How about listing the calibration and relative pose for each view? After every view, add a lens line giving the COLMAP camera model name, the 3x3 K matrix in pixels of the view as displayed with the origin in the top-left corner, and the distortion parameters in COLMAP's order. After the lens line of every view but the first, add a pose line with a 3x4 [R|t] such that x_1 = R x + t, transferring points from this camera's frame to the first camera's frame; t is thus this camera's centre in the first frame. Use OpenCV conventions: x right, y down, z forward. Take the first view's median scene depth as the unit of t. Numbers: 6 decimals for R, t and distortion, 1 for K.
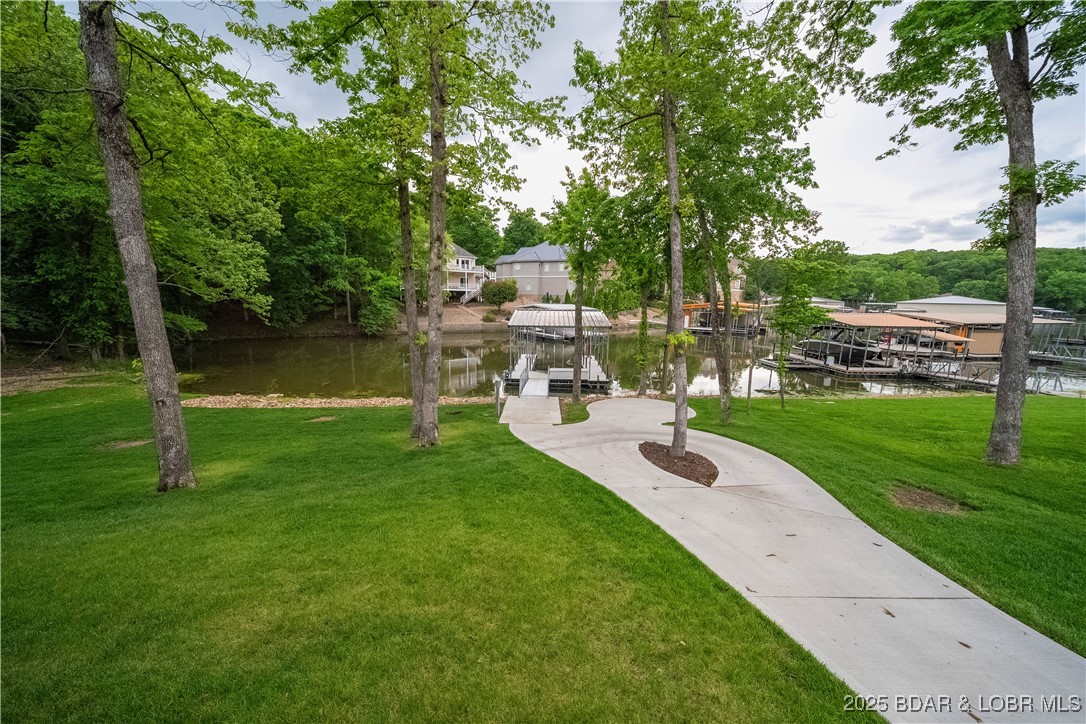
lens RADIAL K [[385.8, 0, 539.2], [0, 385.8, 366.8], [0, 0, 1]] dist [0.000642, 0.000053]
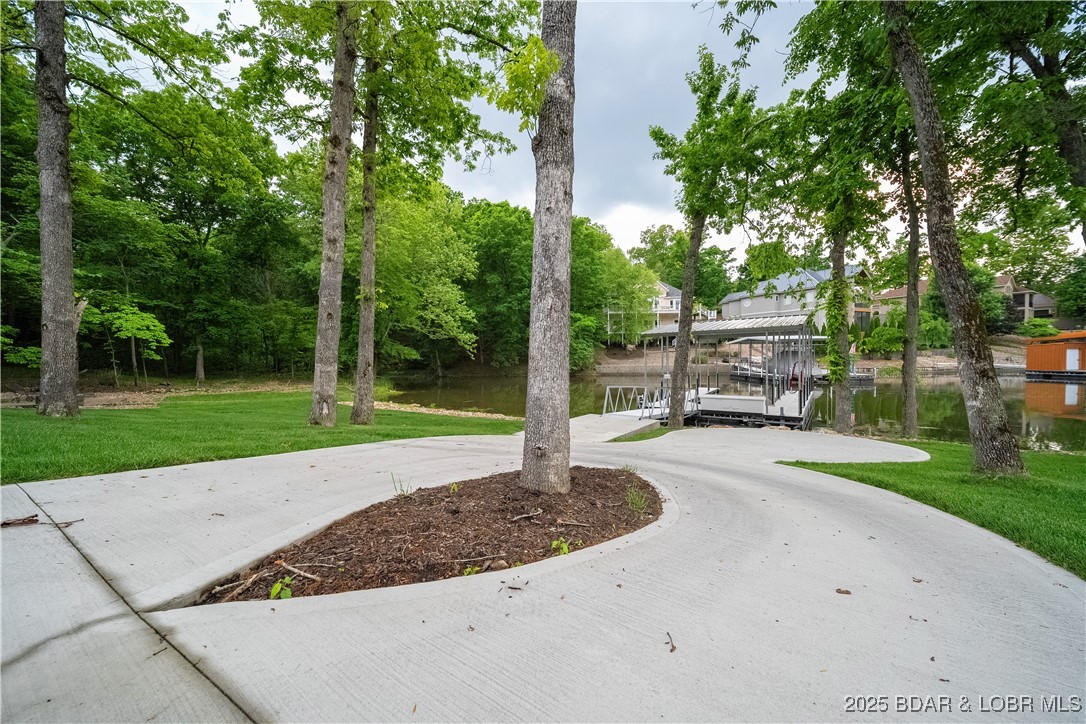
lens RADIAL K [[385.8, 0, 539.2], [0, 385.8, 366.8], [0, 0, 1]] dist [0.000642, 0.000053]
pose [[0.817713, -0.010344, -0.575534, 0.086084], [-0.075550, 0.989261, -0.125121, 0.029218], [0.570647, 0.145794, 0.808150, 0.121085]]
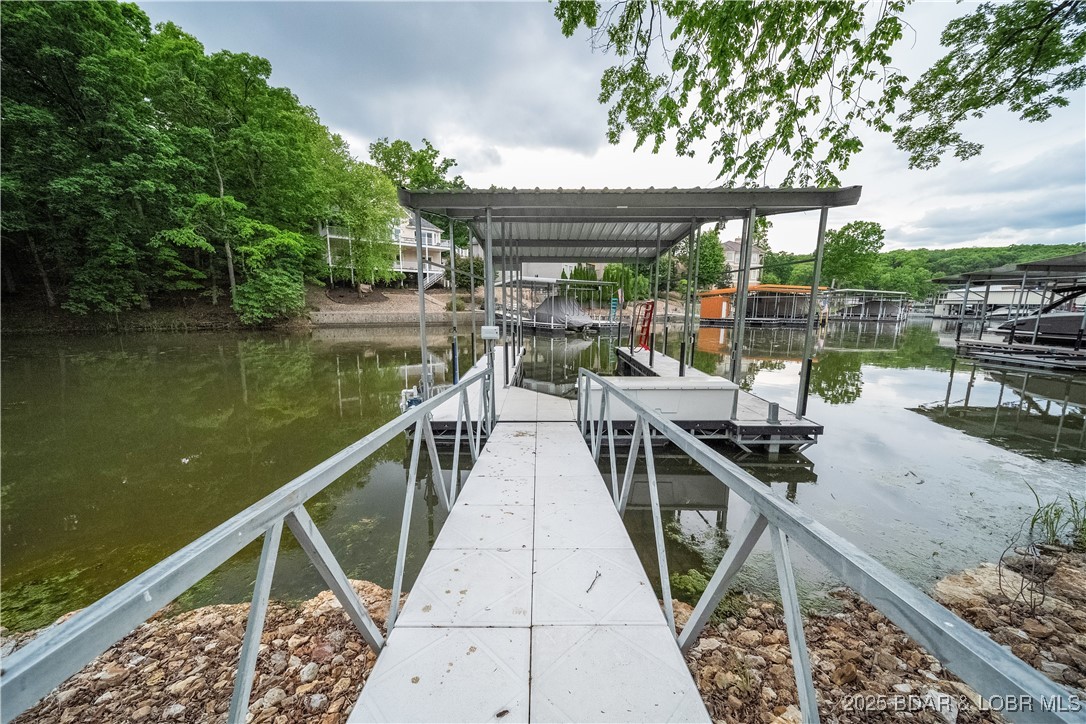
lens RADIAL K [[385.8, 0, 539.2], [0, 385.8, 366.8], [0, 0, 1]] dist [0.000642, 0.000053]
pose [[0.999244, -0.013783, 0.036354, -0.004397], [0.014405, 0.999754, -0.016891, -0.000150], [-0.036112, 0.017402, 0.999196, 0.343629]]
